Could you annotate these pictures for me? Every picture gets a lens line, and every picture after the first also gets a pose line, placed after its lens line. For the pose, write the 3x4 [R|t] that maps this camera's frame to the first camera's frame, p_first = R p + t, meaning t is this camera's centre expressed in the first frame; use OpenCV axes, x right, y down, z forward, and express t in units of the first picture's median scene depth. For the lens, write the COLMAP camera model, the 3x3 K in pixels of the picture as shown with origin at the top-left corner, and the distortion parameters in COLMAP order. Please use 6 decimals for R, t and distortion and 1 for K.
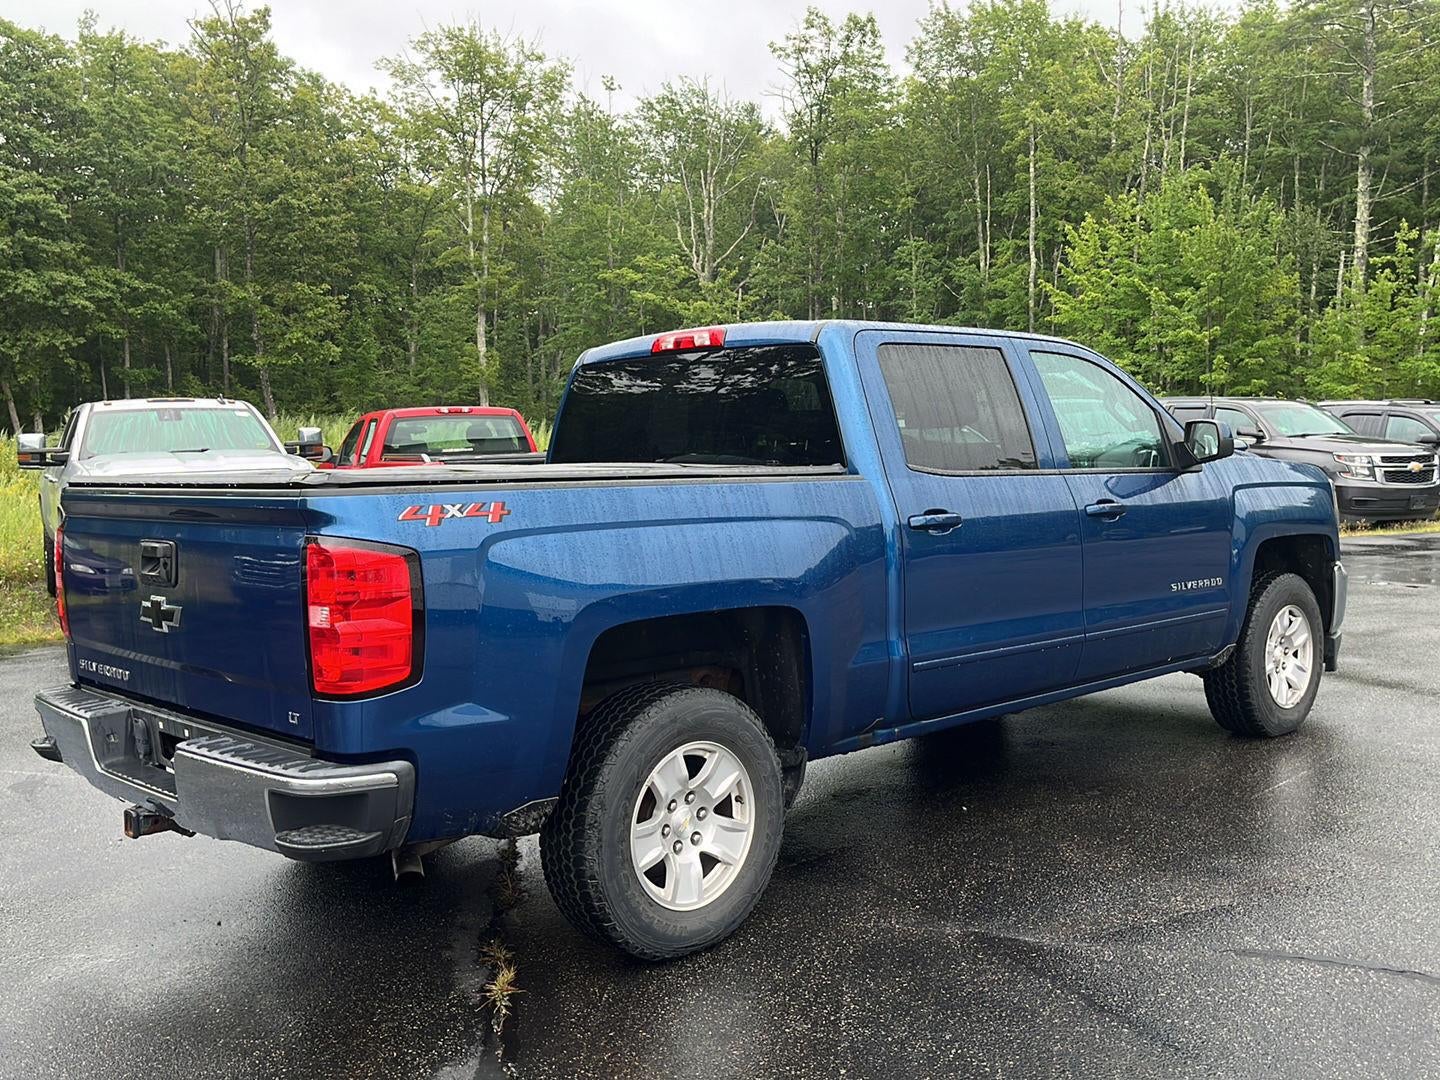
lens RADIAL K [[1416.9, 0, 705.1], [0, 1416.9, 536.6], [0, 0, 1]] dist [0.037361, 0.000000]
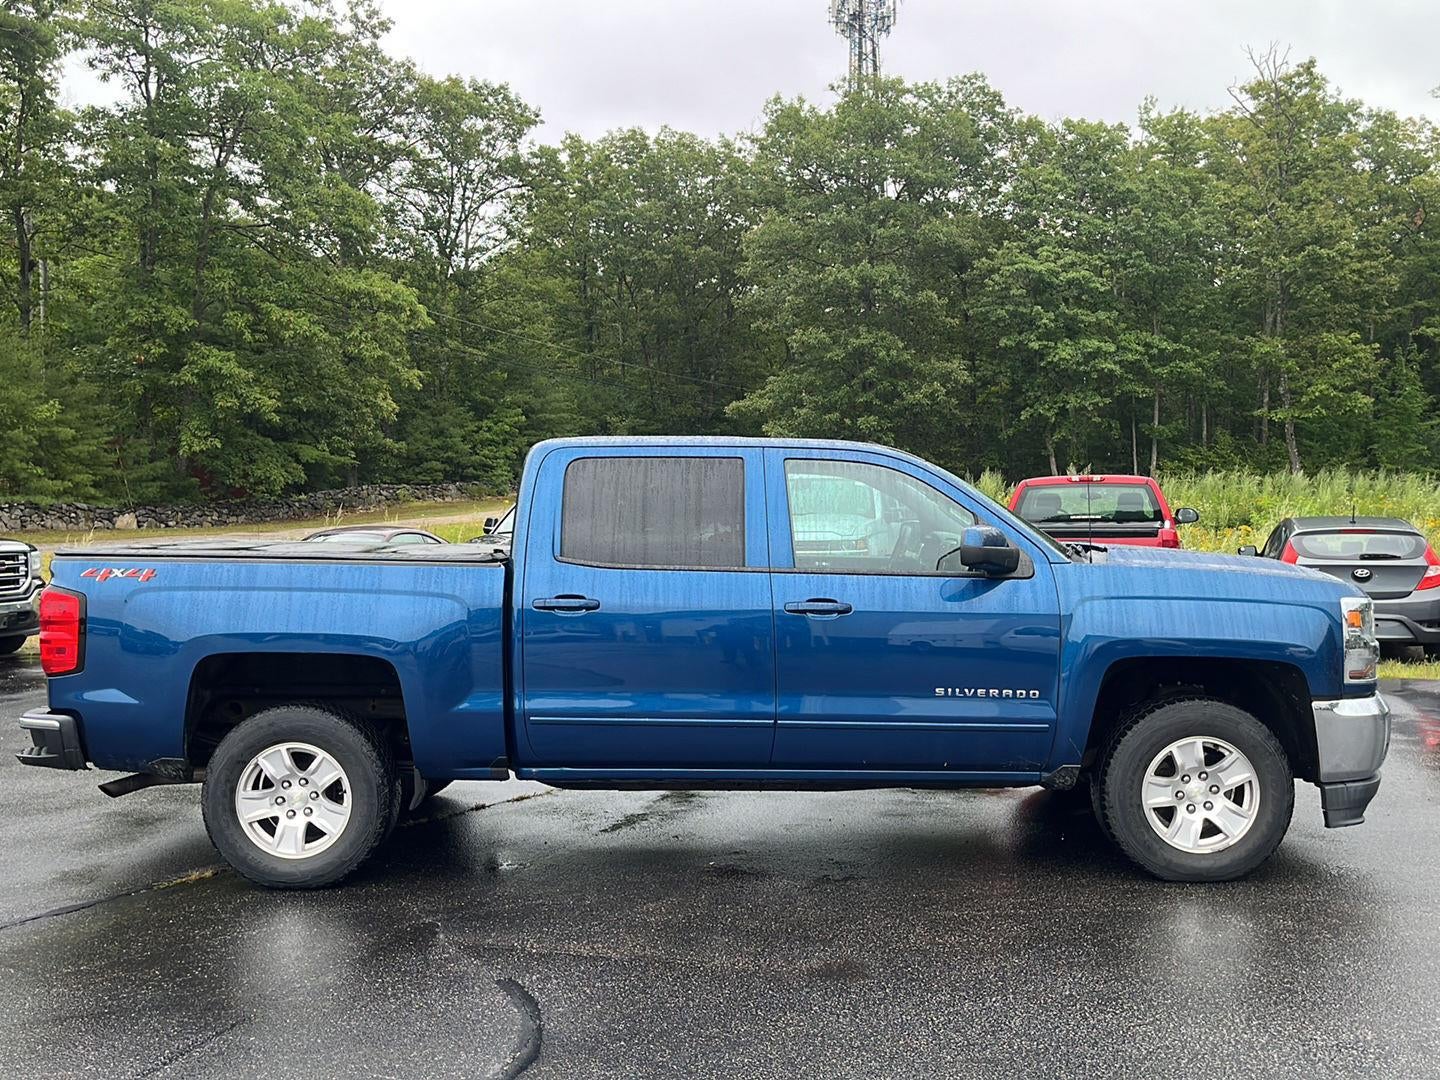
lens RADIAL K [[1416.9, 0, 725.4], [0, 1416.9, 538.7], [0, 0, 1]] dist [0.037361, 0.000000]
pose [[0.717560, 0.041247, -0.695274, 0.115713], [-0.063261, 0.997978, -0.006084, -0.007180], [0.693618, 0.048349, 0.718719, 0.022224]]
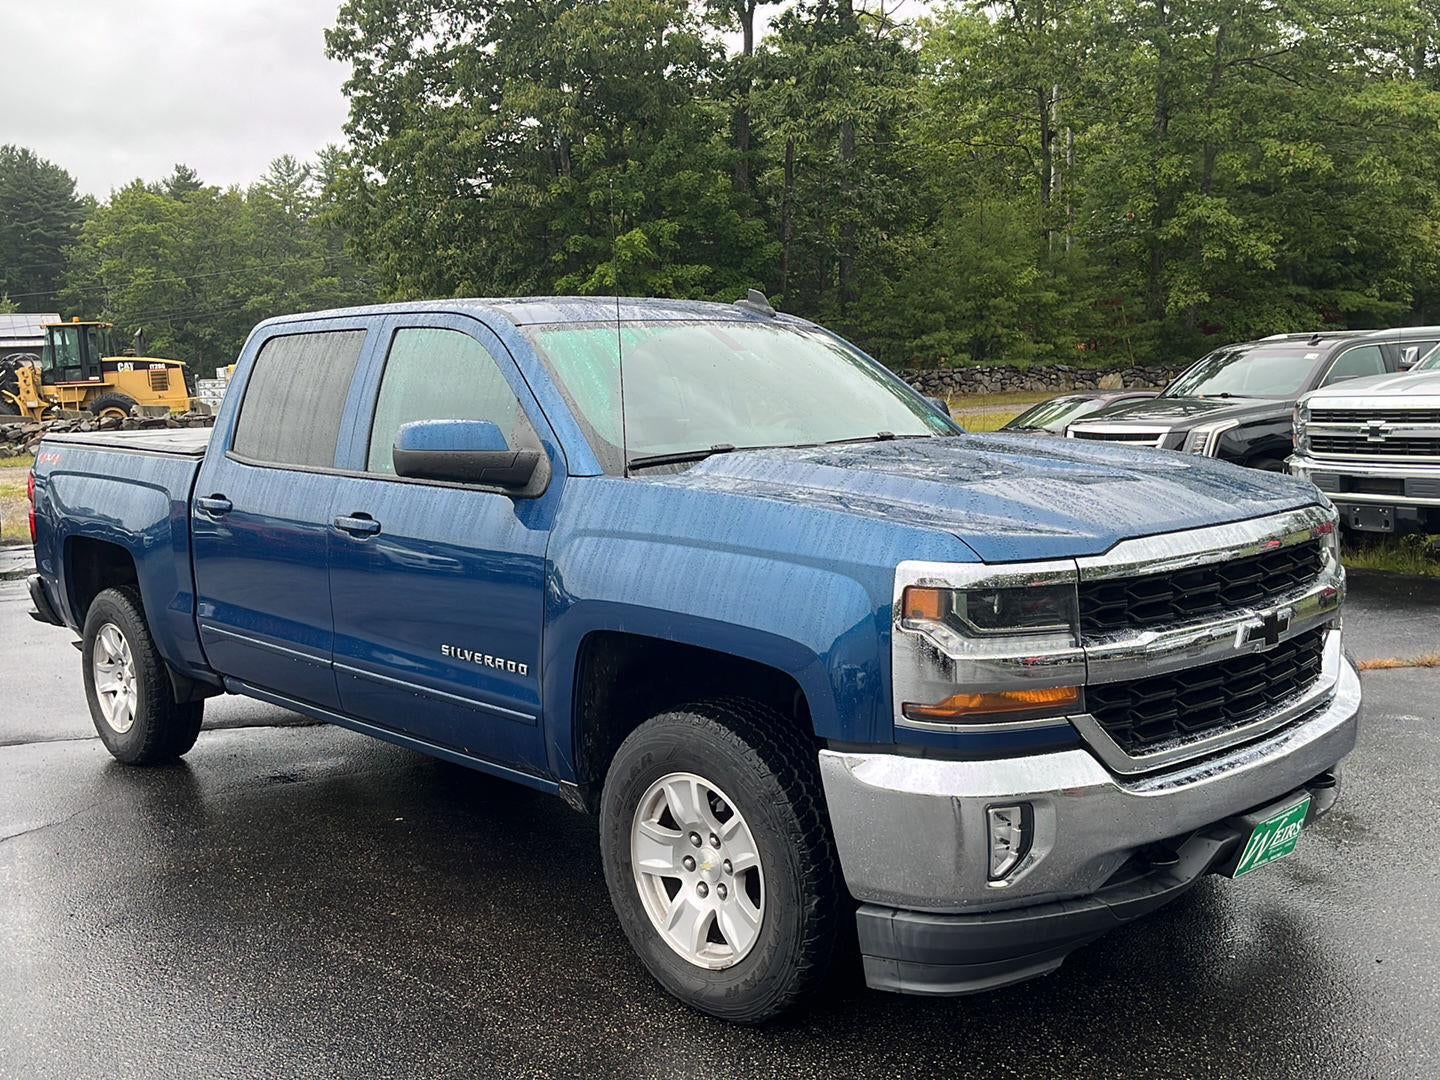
lens RADIAL K [[1416.9, 0, 730.3], [0, 1416.9, 552.6], [0, 0, 1]] dist [0.037361, 0.000000]
pose [[0.008592, 0.148151, -0.988927, 0.131235], [-0.038006, 0.988298, 0.147726, -0.015926], [0.999241, 0.036316, 0.014122, 0.145437]]
